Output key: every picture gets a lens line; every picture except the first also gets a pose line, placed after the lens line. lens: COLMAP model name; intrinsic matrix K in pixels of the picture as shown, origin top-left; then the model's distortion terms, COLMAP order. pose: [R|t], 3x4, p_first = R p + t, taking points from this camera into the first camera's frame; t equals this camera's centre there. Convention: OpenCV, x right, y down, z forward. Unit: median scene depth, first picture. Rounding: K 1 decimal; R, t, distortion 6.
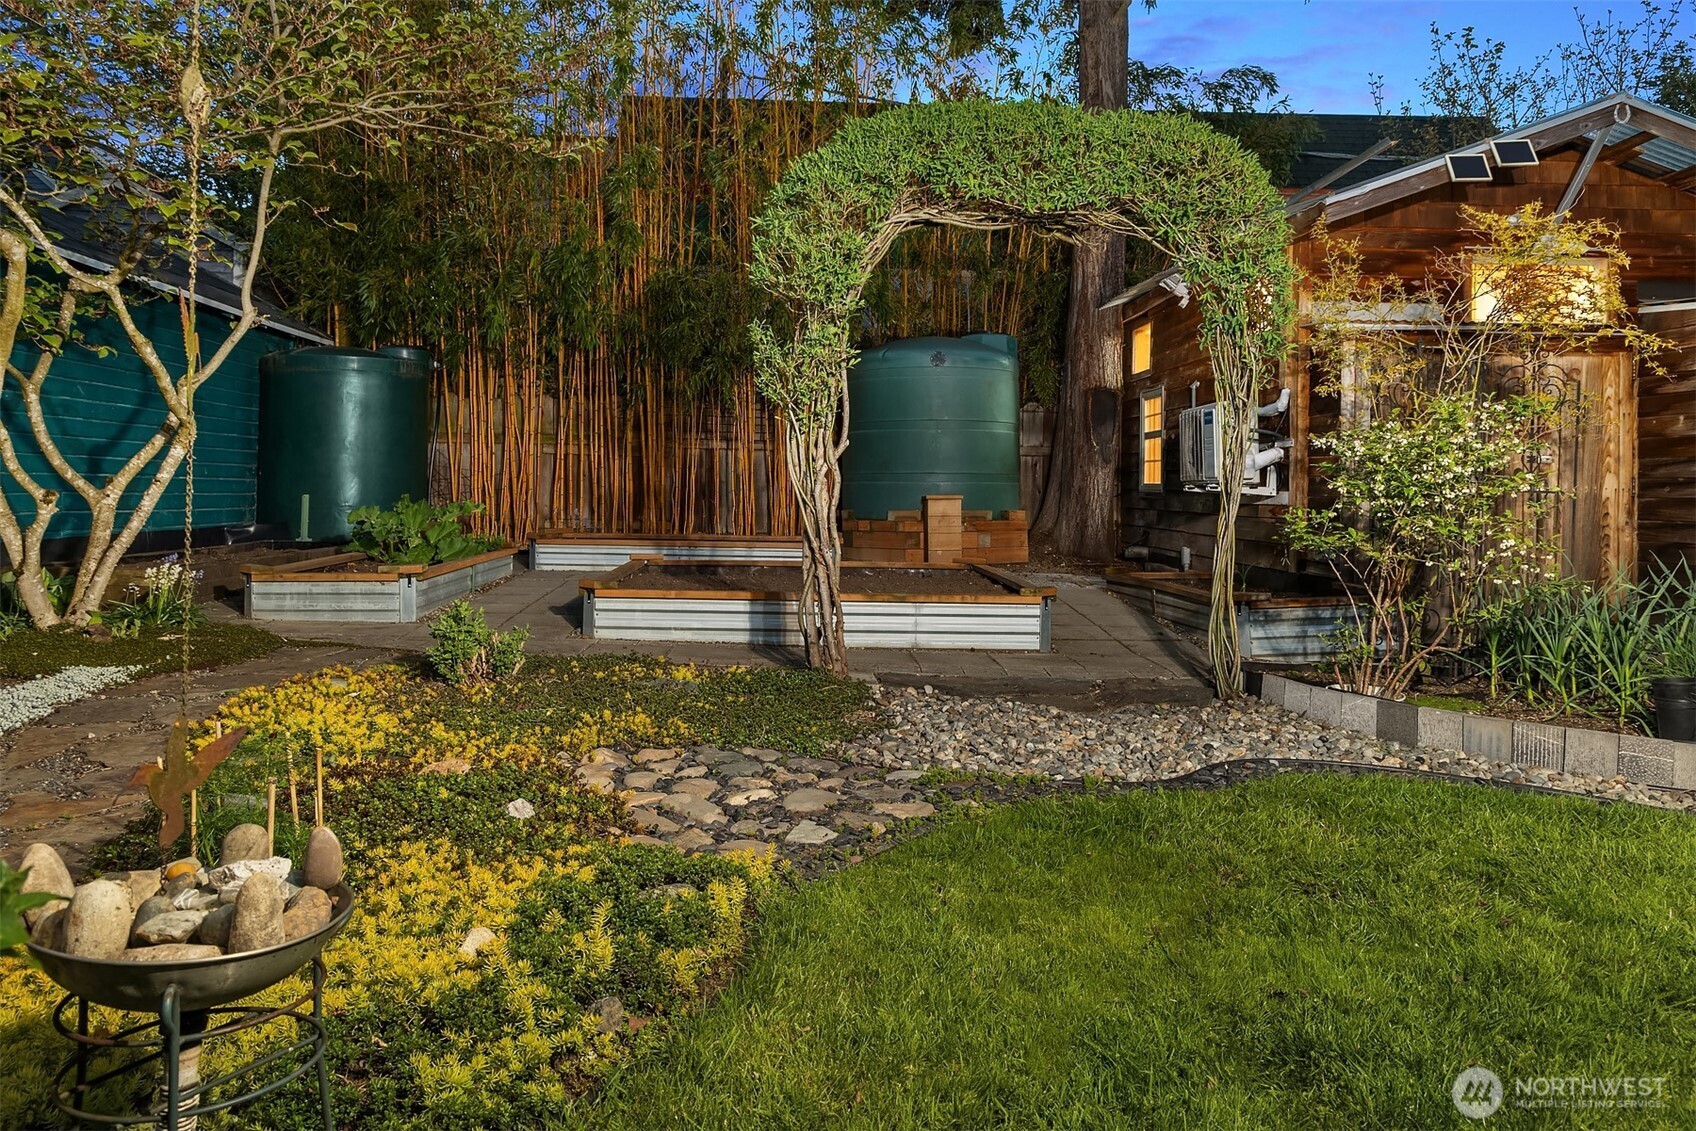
lens RADIAL K [[1203.0, 0, 846.1], [0, 1203.0, 479.7], [0, 0, 1]] dist [-0.001366, 0.001153]
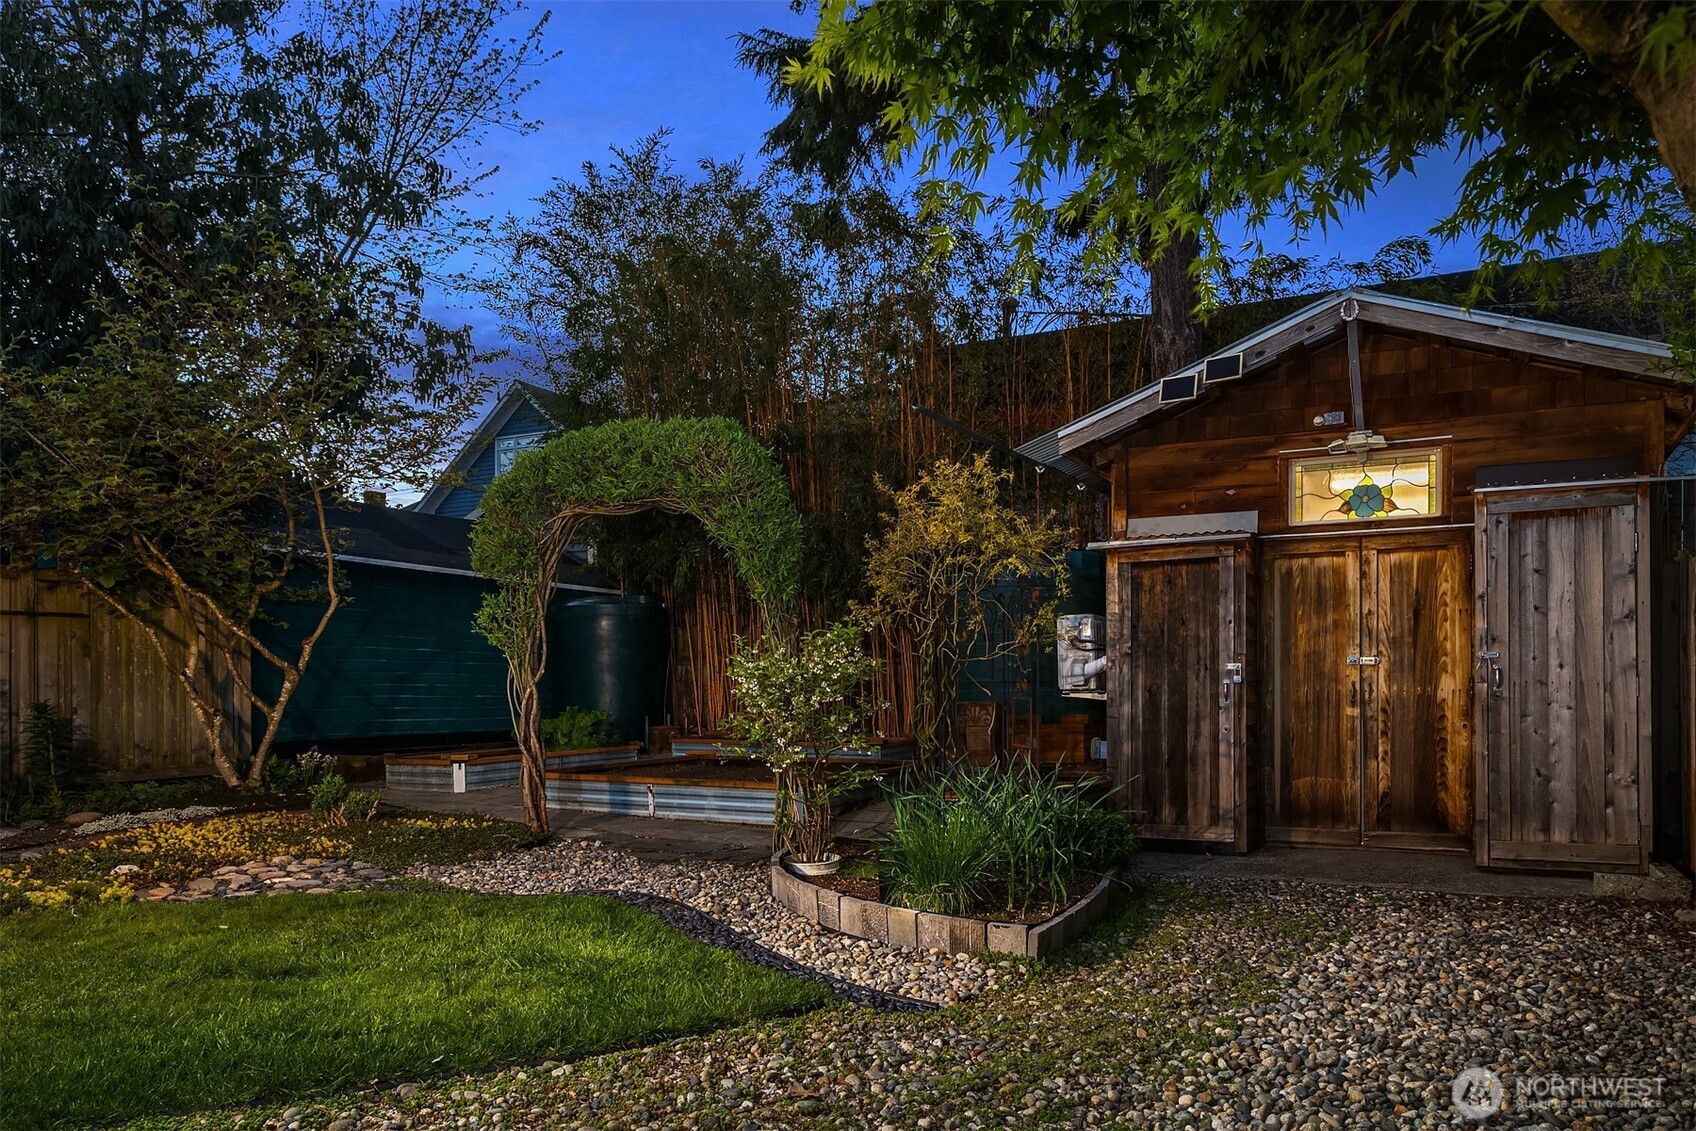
lens RADIAL K [[1191.8, 0, 850.3], [0, 1191.8, 716.2], [0, 0, 1]] dist [-0.008989, -0.001278]
pose [[0.871572, -0.005298, -0.490239, 0.835591], [0.018862, 0.999564, 0.022731, -0.002373], [0.489904, -0.029059, 0.871292, -0.061983]]
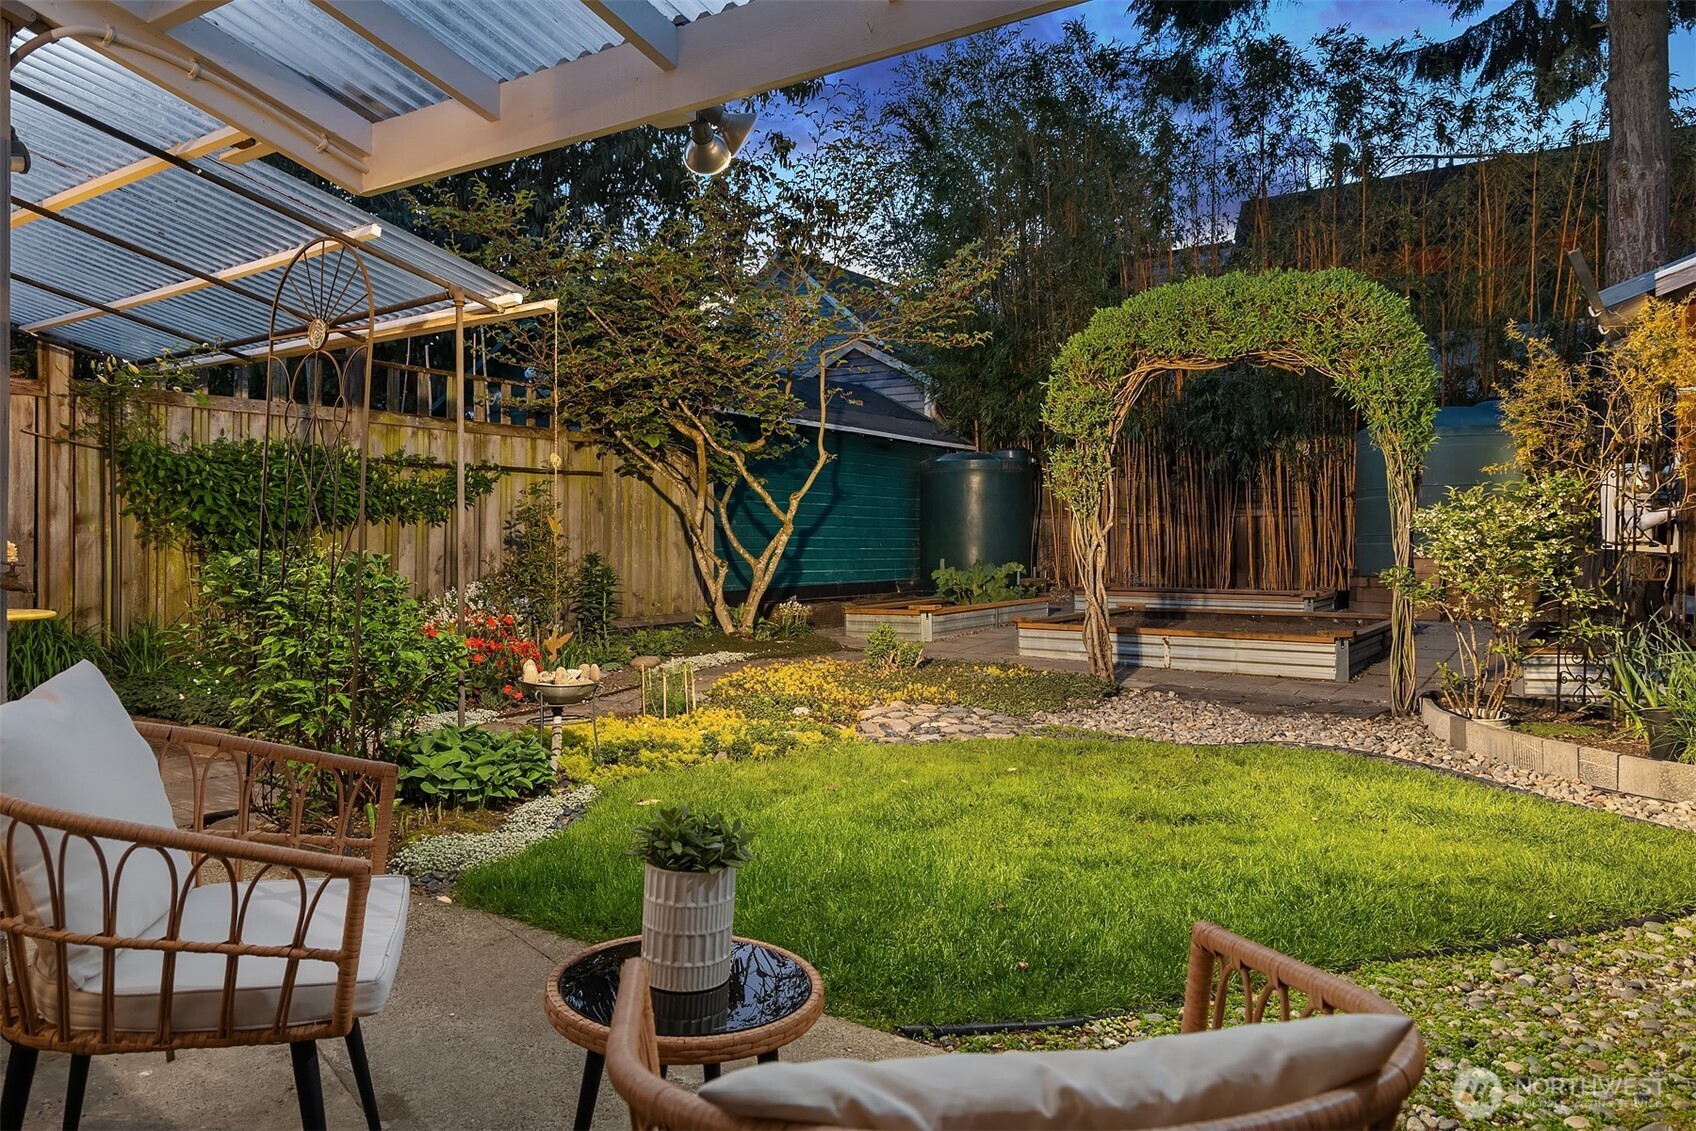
lens RADIAL K [[1159.0, 0, 848.0], [0, 1159.0, 565.5], [0, 0, 1]] dist [0.005189, 0.004205]
pose [[0.796329, -0.004813, -0.604844, 0.491424], [0.019335, 0.999660, 0.017501, -0.009740], [0.604554, -0.025631, 0.796151, -0.275833]]
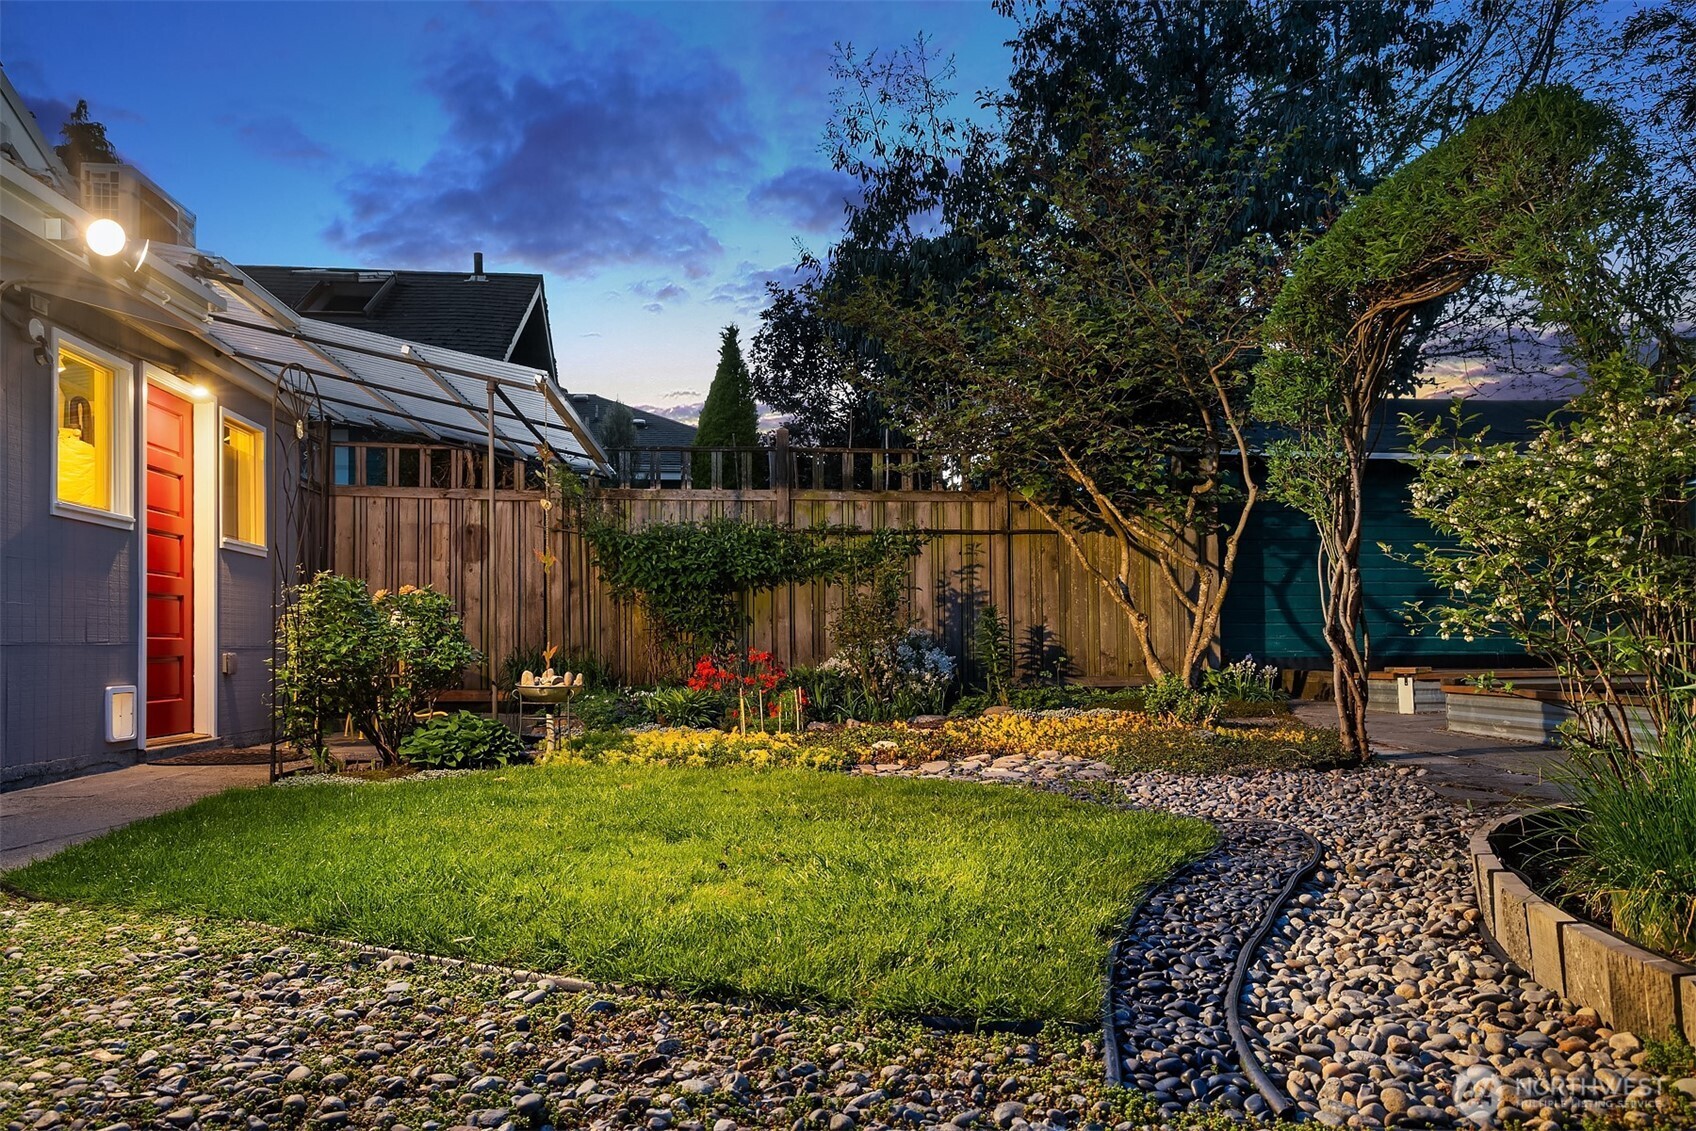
lens RADIAL K [[1165.0, 0, 849.7], [0, 1165.0, 629.4], [0, 0, 1]] dist [0.001310, 0.000461]
pose [[0.069411, -0.030694, -0.997116, 0.824051], [0.017118, 0.999416, -0.029573, 0.060549], [0.997441, -0.015016, 0.069896, 0.369218]]
